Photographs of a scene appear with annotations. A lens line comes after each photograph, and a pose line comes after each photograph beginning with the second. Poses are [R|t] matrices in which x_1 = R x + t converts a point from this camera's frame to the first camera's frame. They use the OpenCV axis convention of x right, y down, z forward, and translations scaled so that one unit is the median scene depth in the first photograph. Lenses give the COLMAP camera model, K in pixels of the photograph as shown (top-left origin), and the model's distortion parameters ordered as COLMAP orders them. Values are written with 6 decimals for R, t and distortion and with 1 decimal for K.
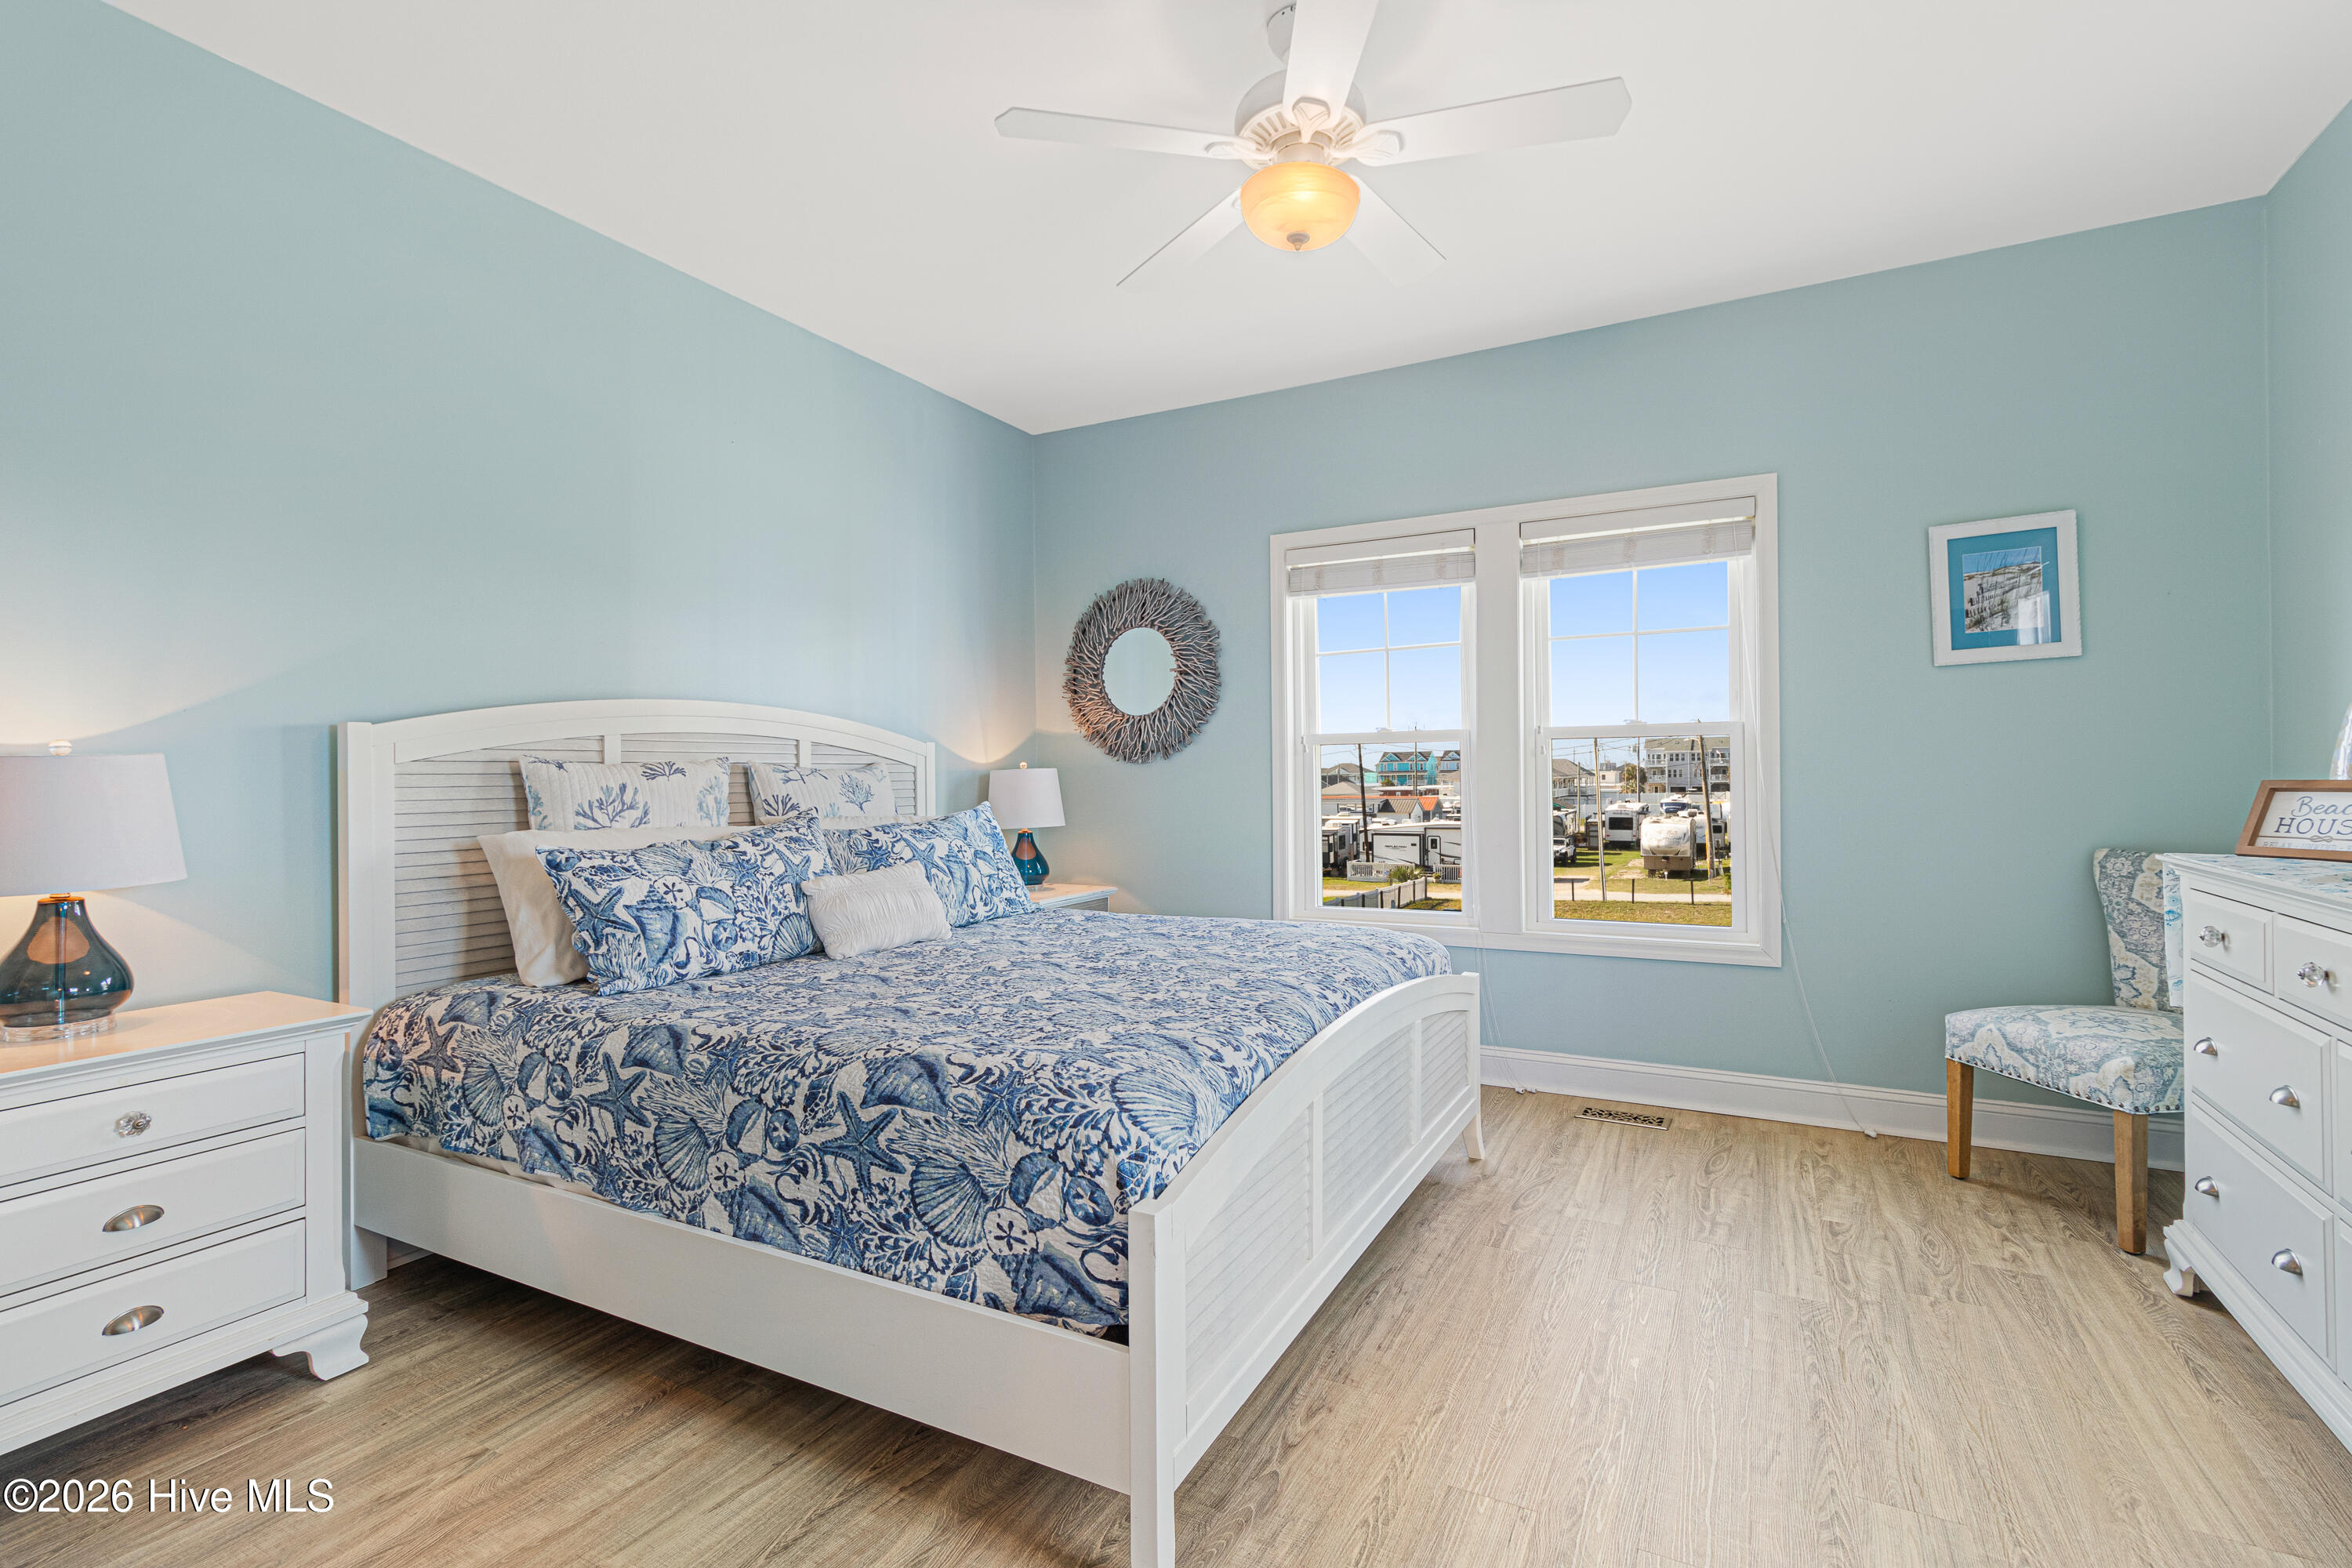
lens RADIAL K [[1099.8, 0, 1201.5], [0, 1099.8, 781.5], [0, 0, 1]] dist [0.004159, 0.004677]
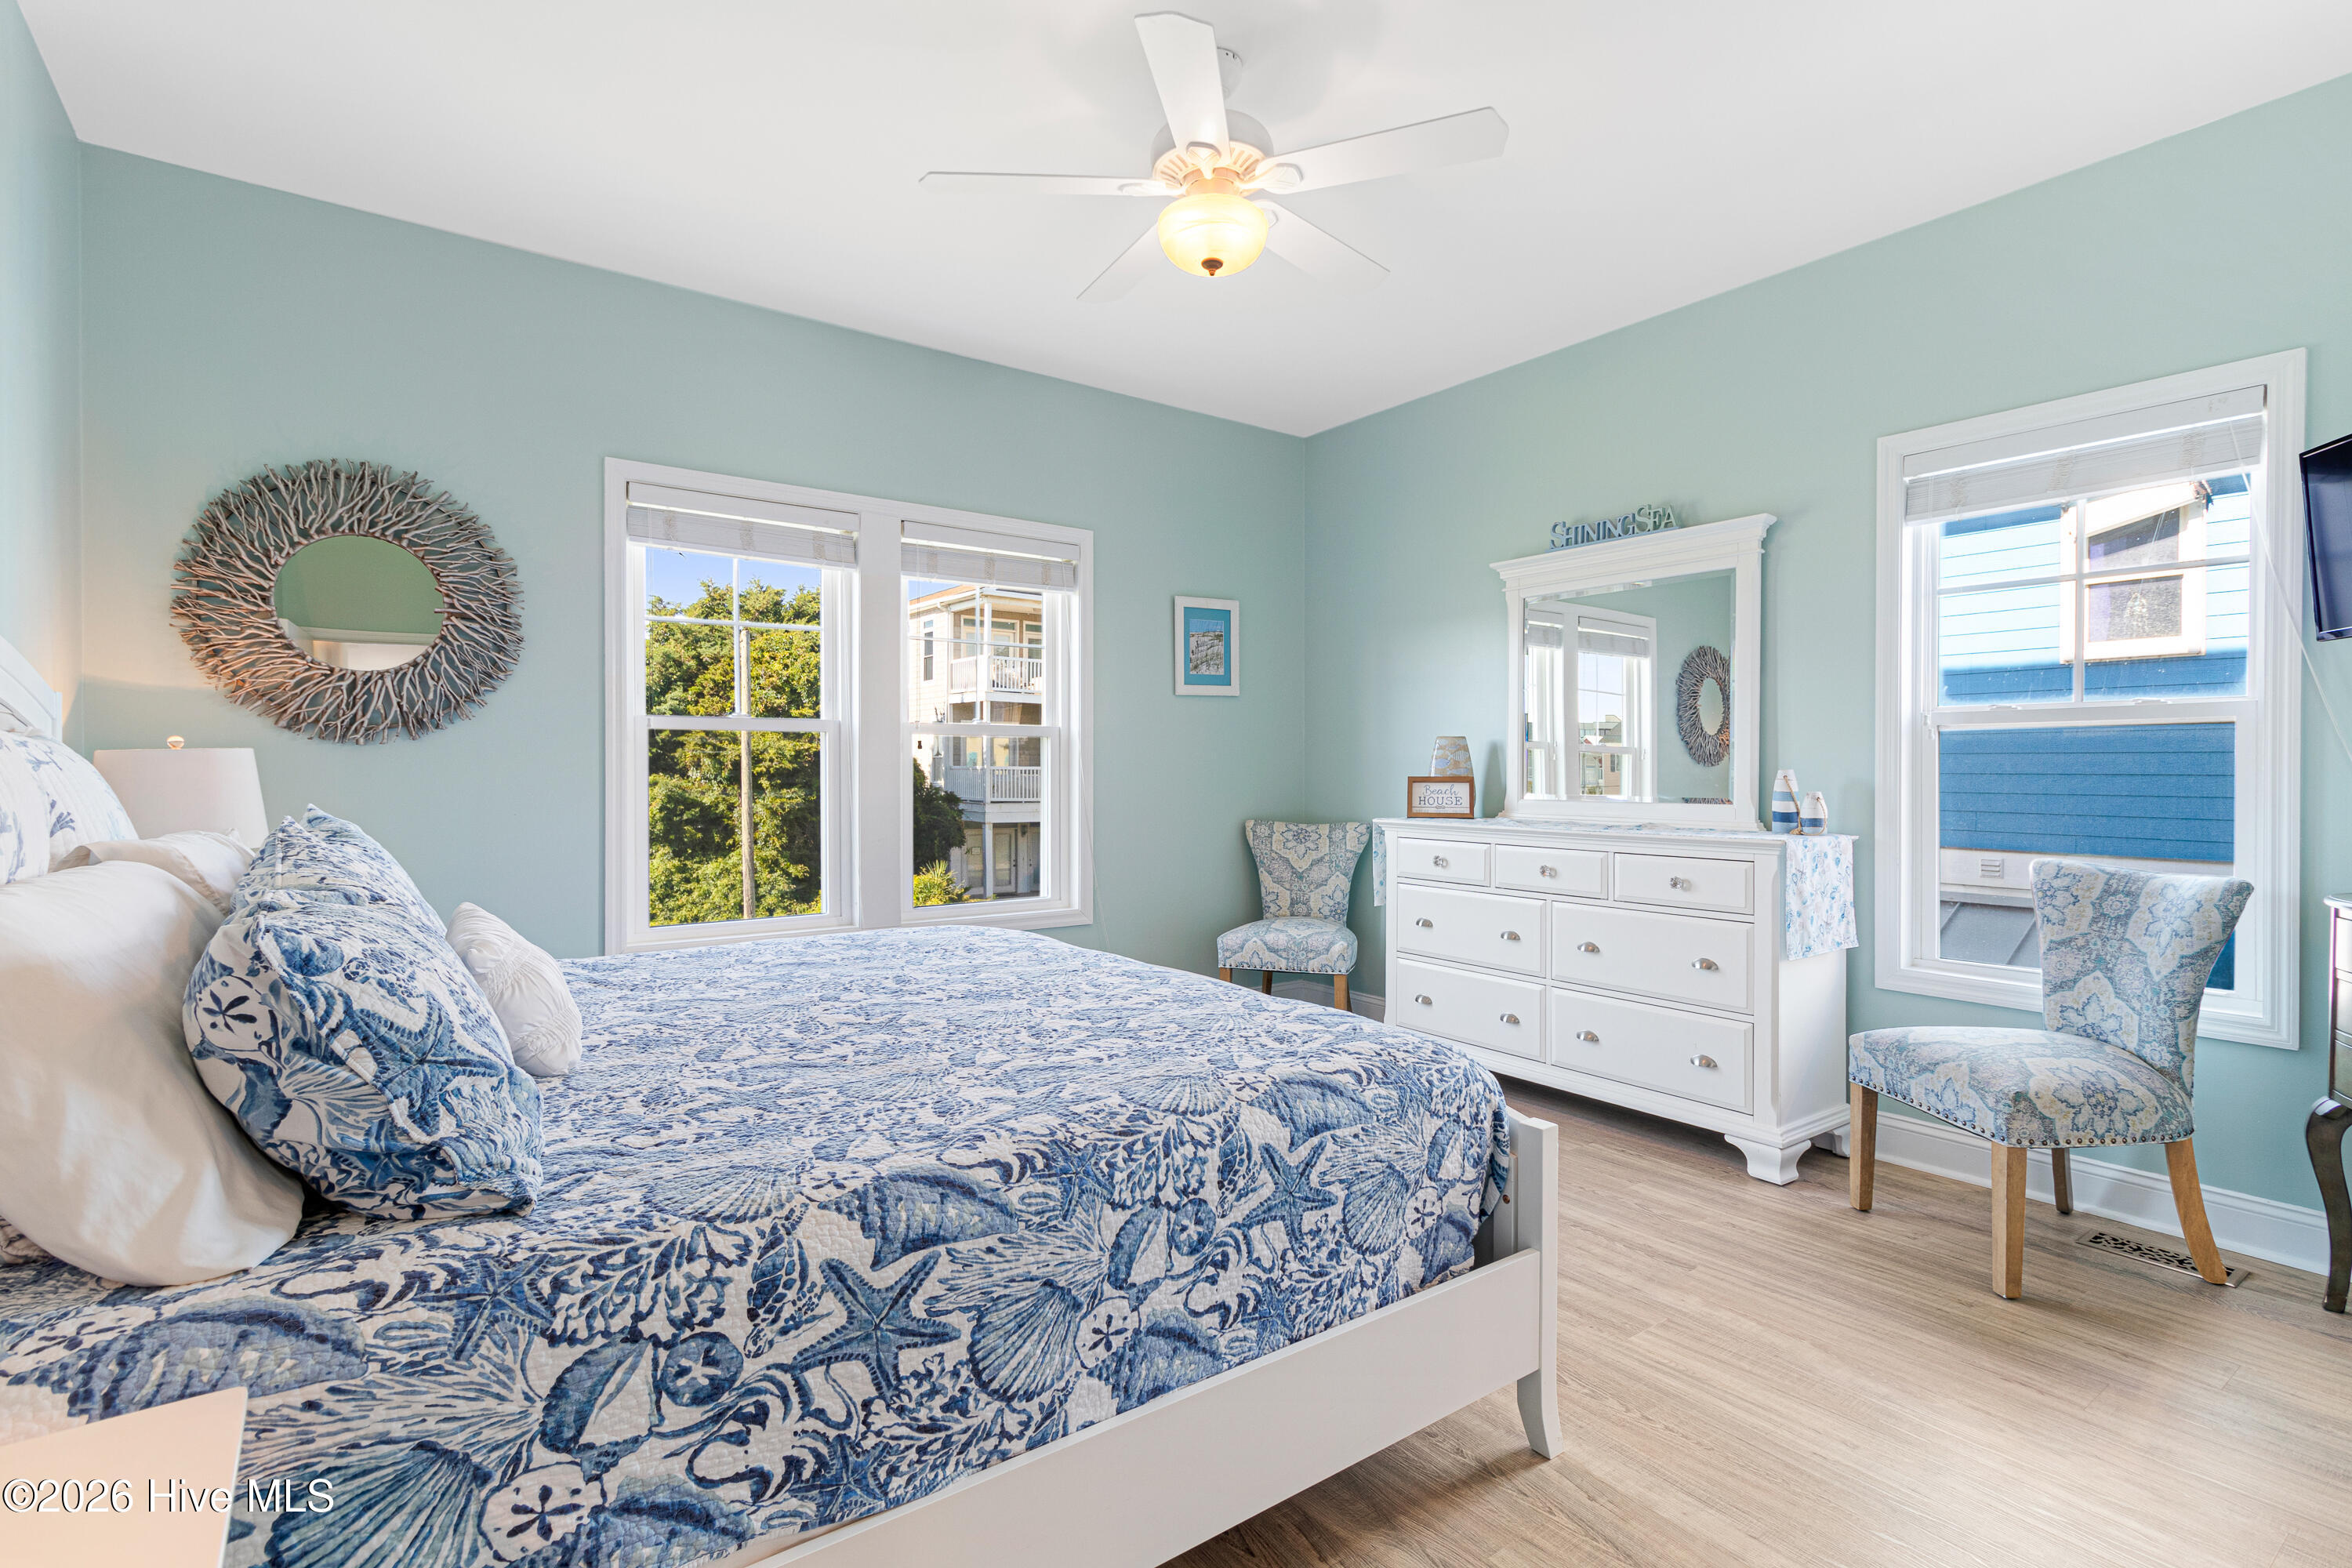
lens RADIAL K [[1099.8, 0, 1188.8], [0, 1099.8, 779.0], [0, 0, 1]] dist [0.004159, 0.004677]
pose [[0.435301, 0.002446, 0.900282, -0.974886], [-0.003648, 0.999993, -0.000953, 0.007125], [-0.900277, -0.002870, 0.435307, 0.613267]]
